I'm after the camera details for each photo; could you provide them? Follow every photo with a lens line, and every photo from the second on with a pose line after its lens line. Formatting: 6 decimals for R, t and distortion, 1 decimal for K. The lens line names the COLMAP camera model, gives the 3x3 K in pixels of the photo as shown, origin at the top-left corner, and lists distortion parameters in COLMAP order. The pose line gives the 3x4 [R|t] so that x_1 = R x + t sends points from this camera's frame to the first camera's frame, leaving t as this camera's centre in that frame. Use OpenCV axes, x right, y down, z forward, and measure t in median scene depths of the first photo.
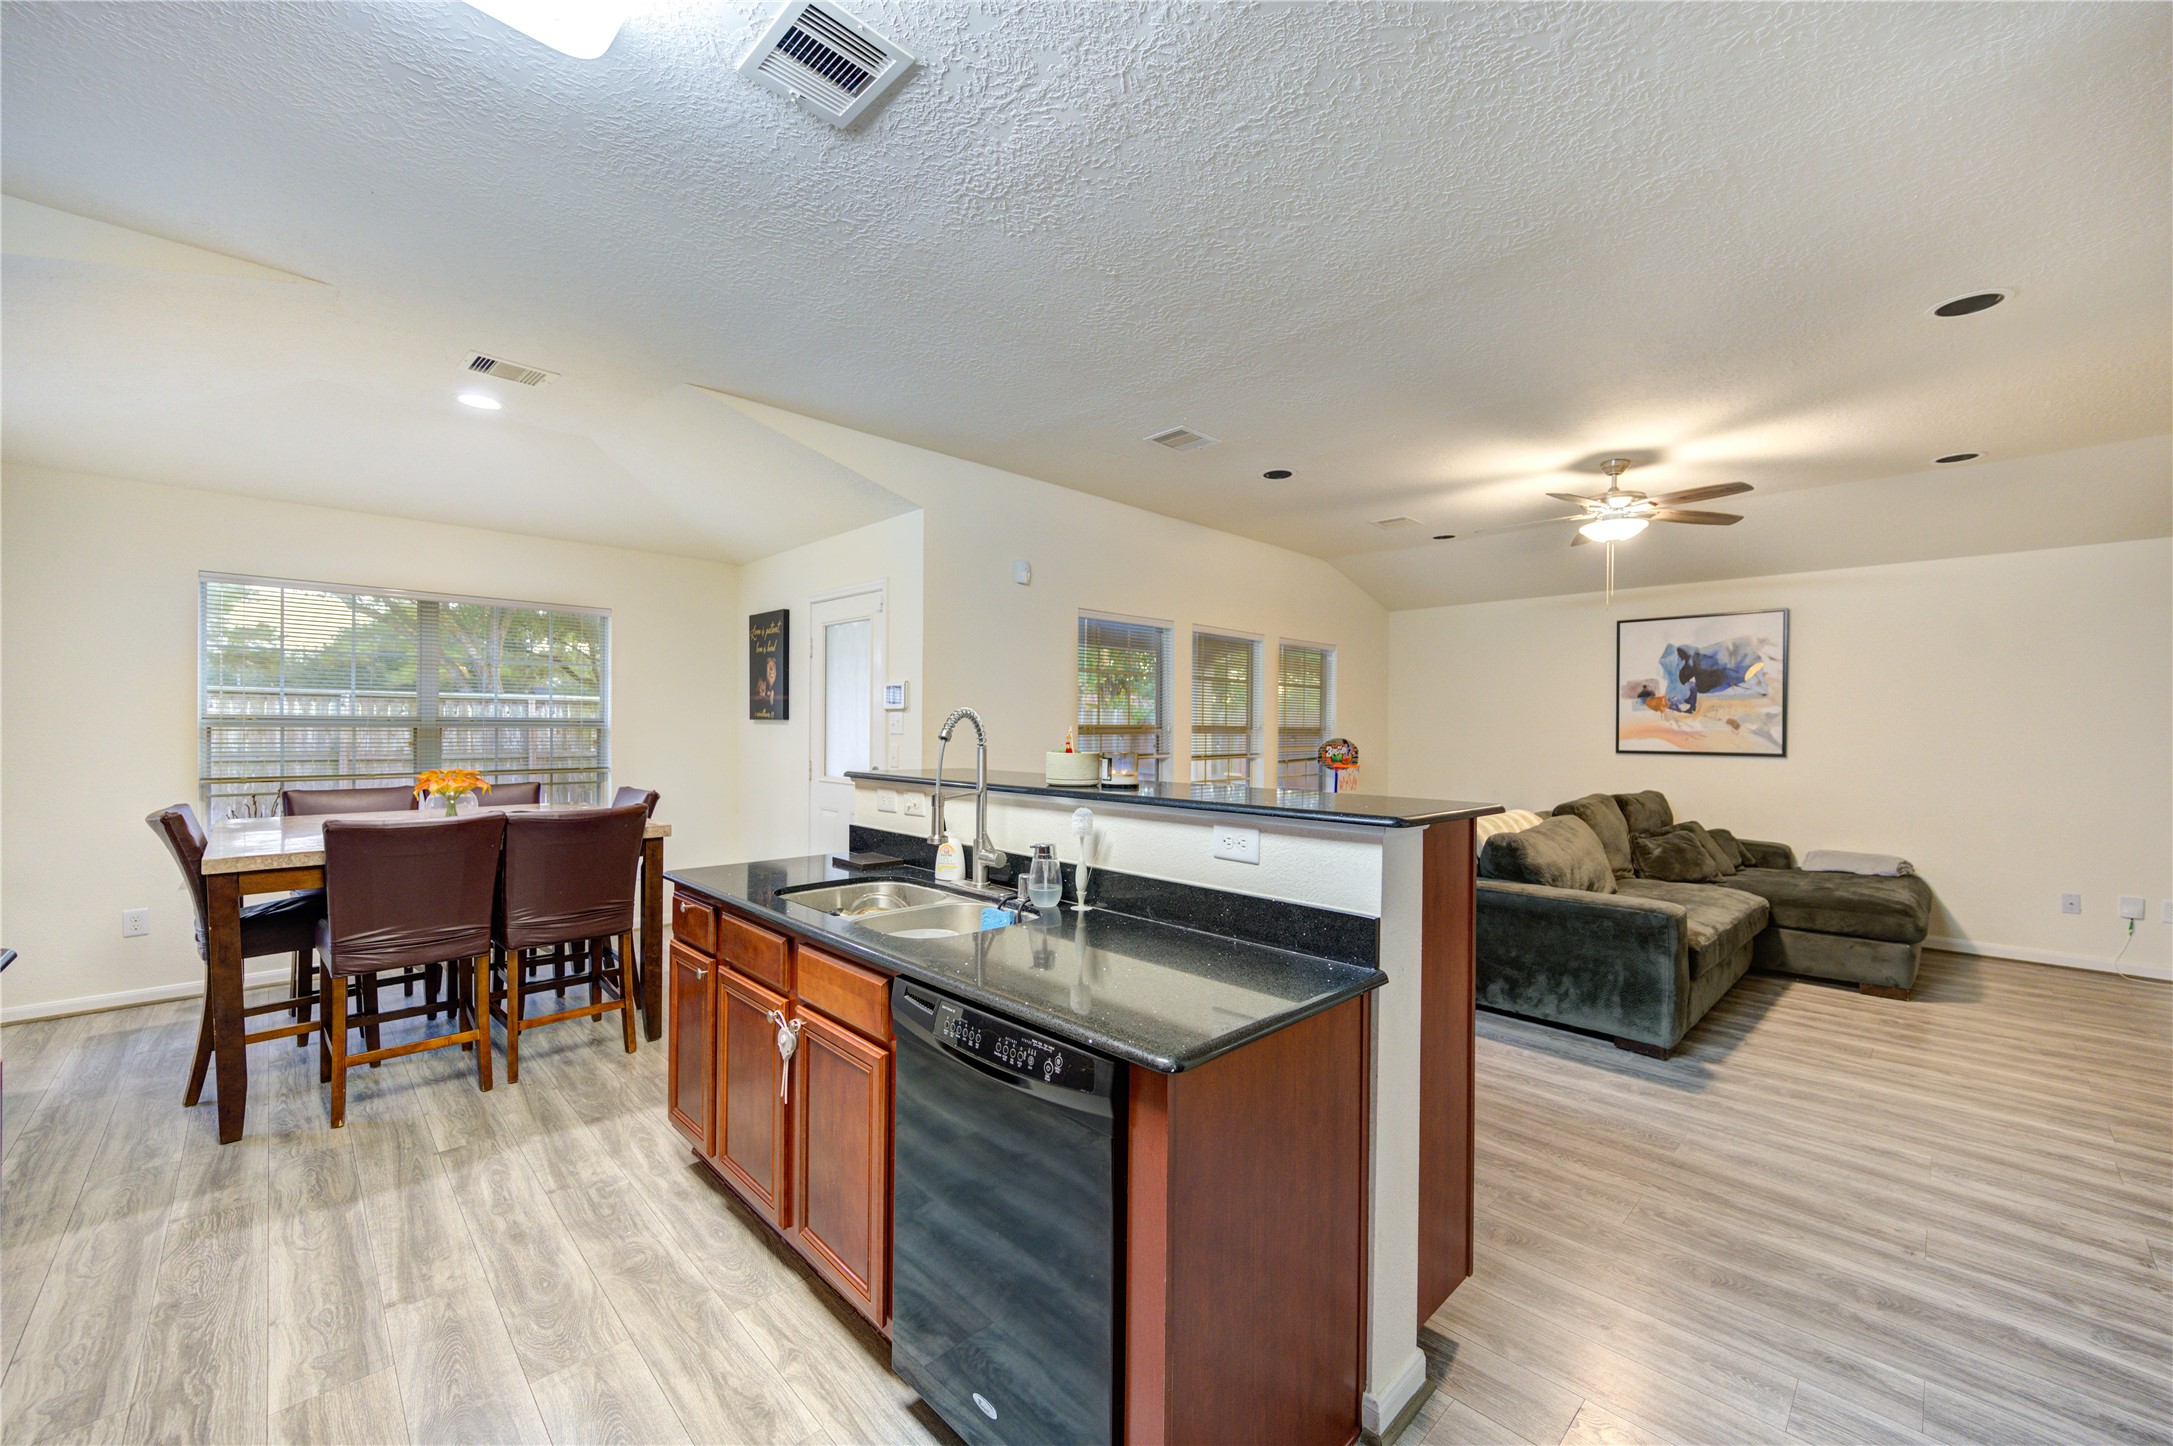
lens RADIAL K [[848.1, 0, 1097.2], [0, 848.1, 732.1], [0, 0, 1]] dist [0.000692, -0.000831]
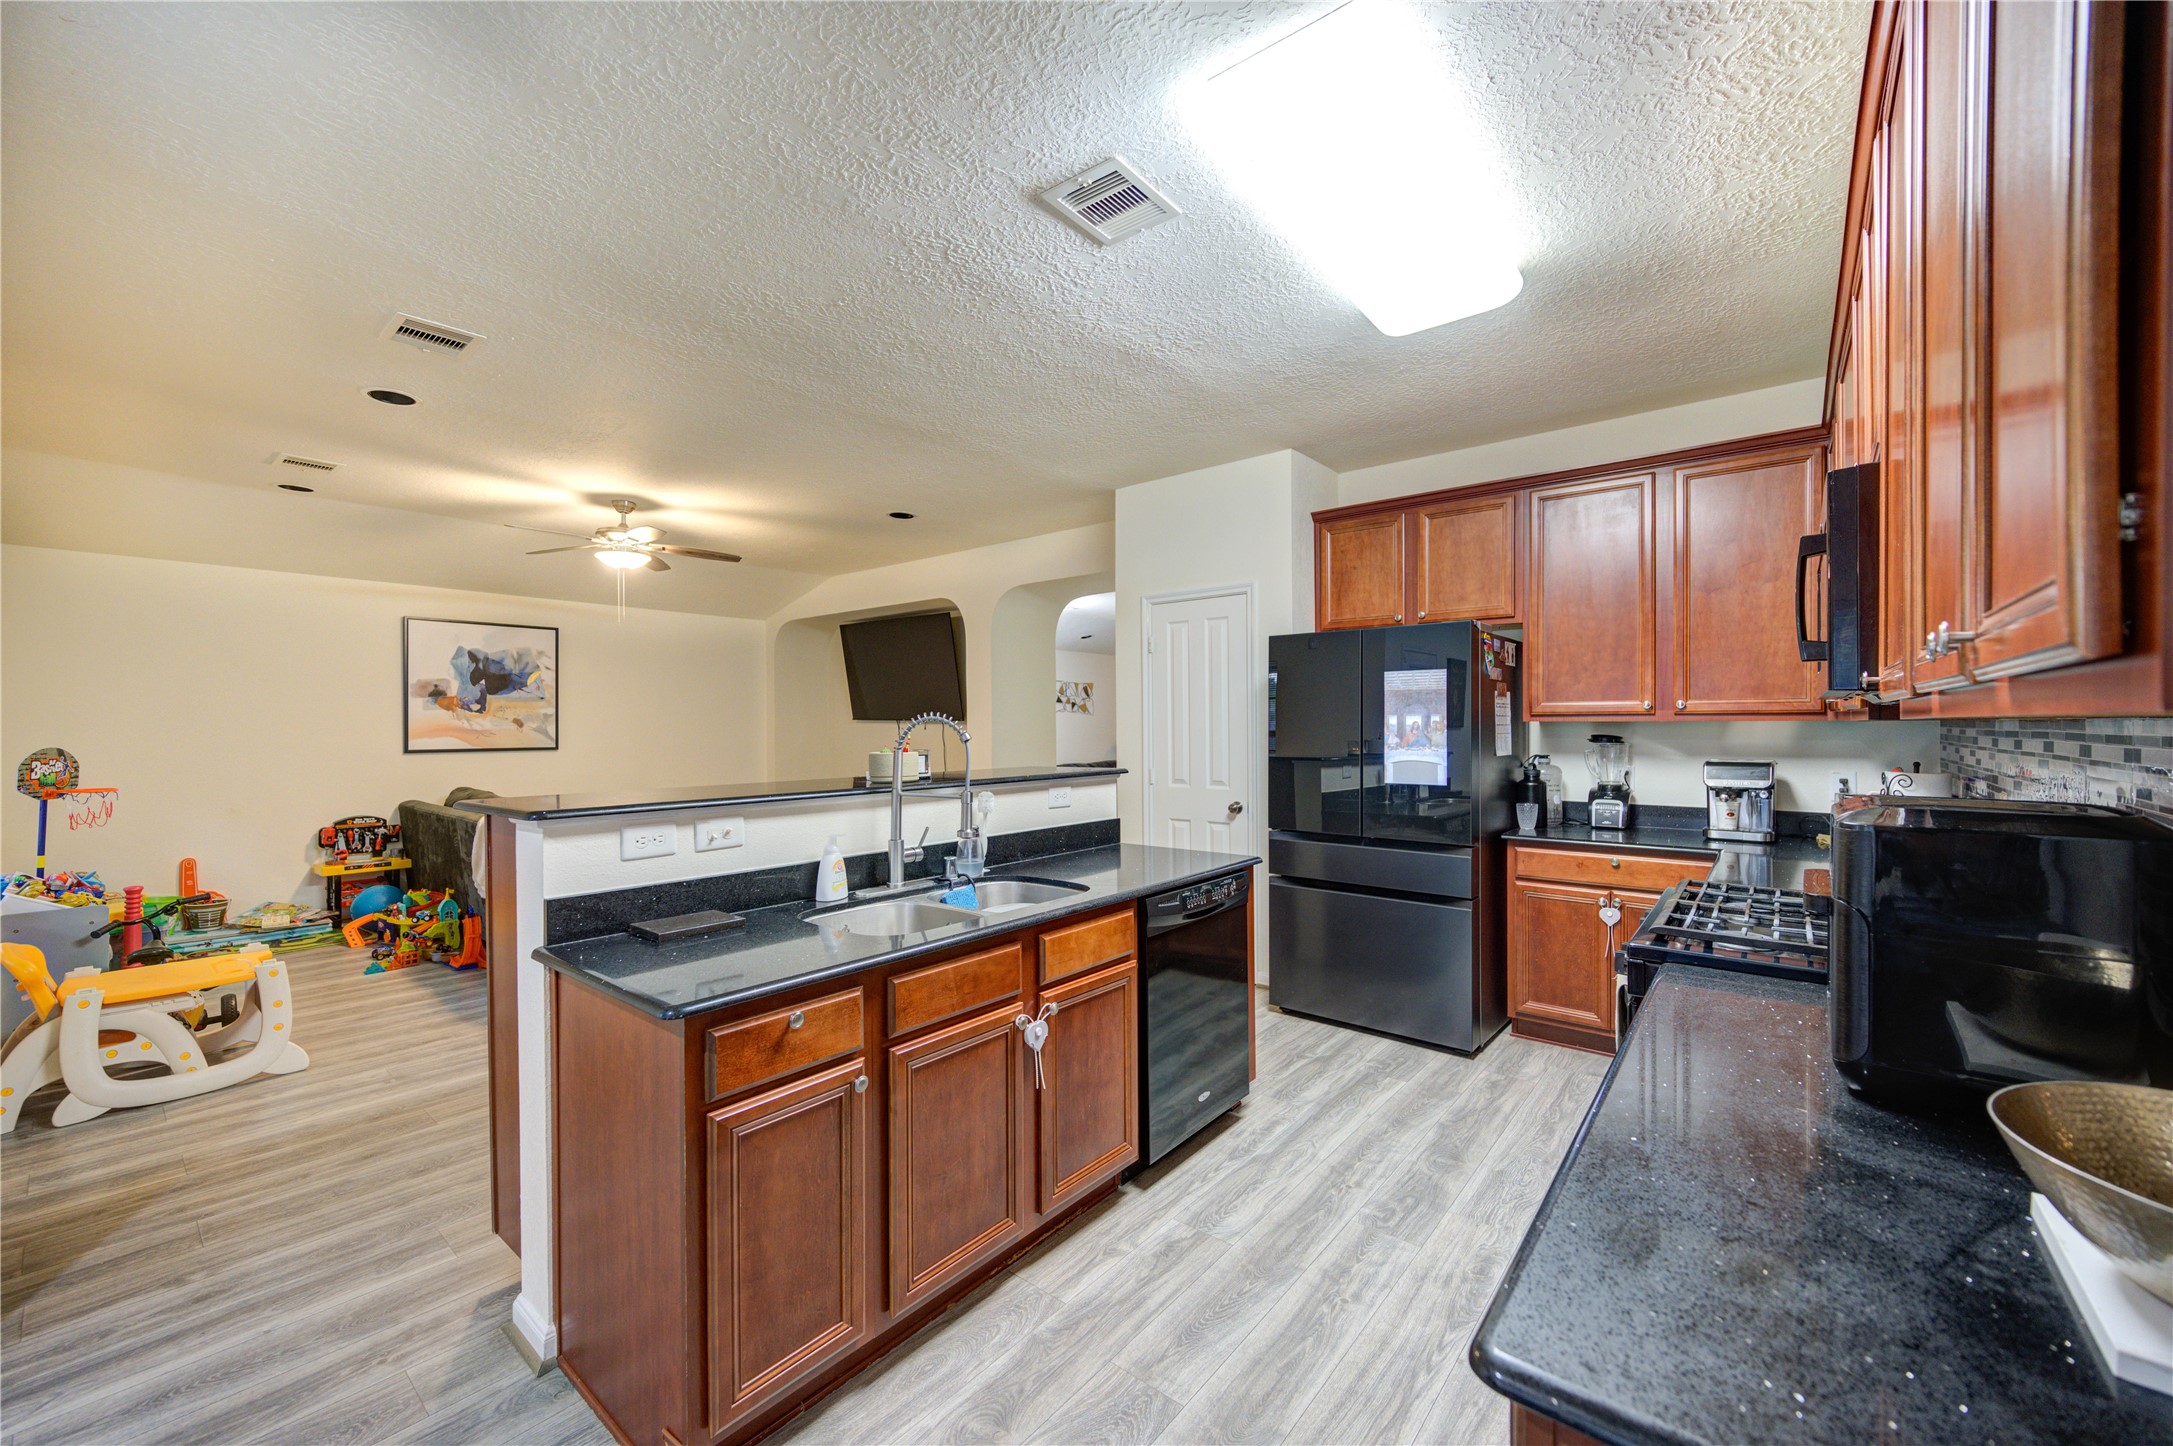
lens RADIAL K [[848.1, 0, 1095.6], [0, 848.1, 722.6], [0, 0, 1]] dist [0.000692, -0.000831]
pose [[-0.105110, -0.004223, 0.994452, -0.474988], [0.010228, 0.999934, 0.005327, -0.007796], [-0.994408, 0.010731, -0.105060, 0.348295]]
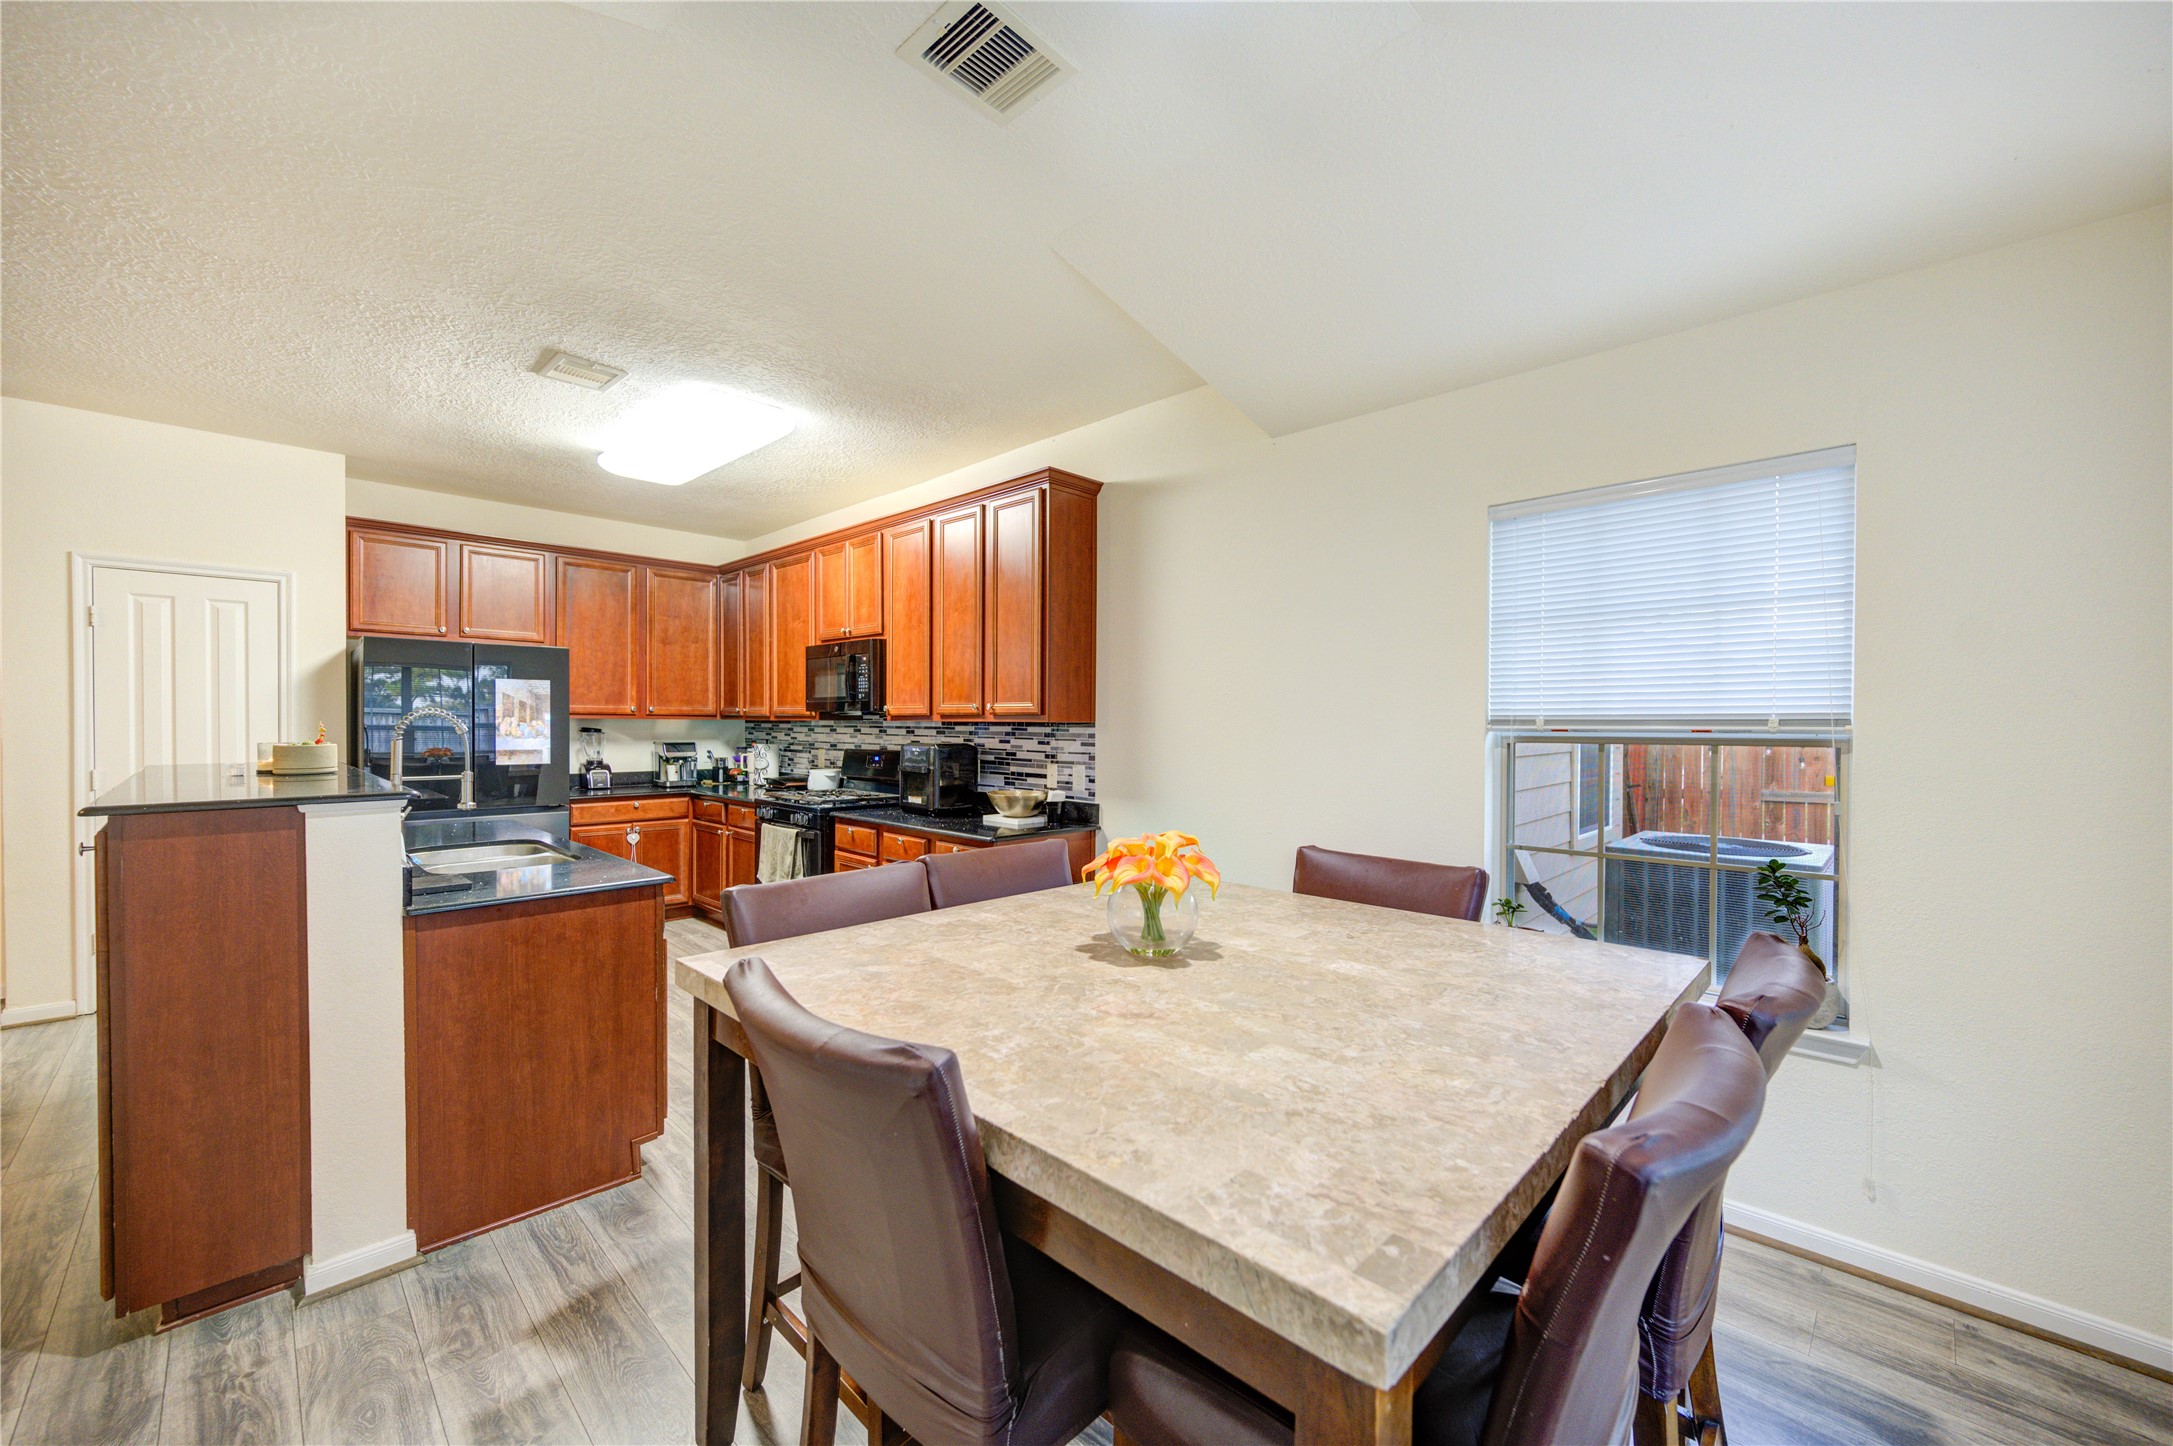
lens RADIAL K [[848.1, 0, 1095.4], [0, 848.1, 731.5], [0, 0, 1]] dist [0.000692, -0.000831]
pose [[-0.999720, -0.013172, -0.019663, -0.431580], [-0.013532, 0.999742, 0.018254, -0.012115], [0.019418, 0.018515, -0.999640, 0.876058]]
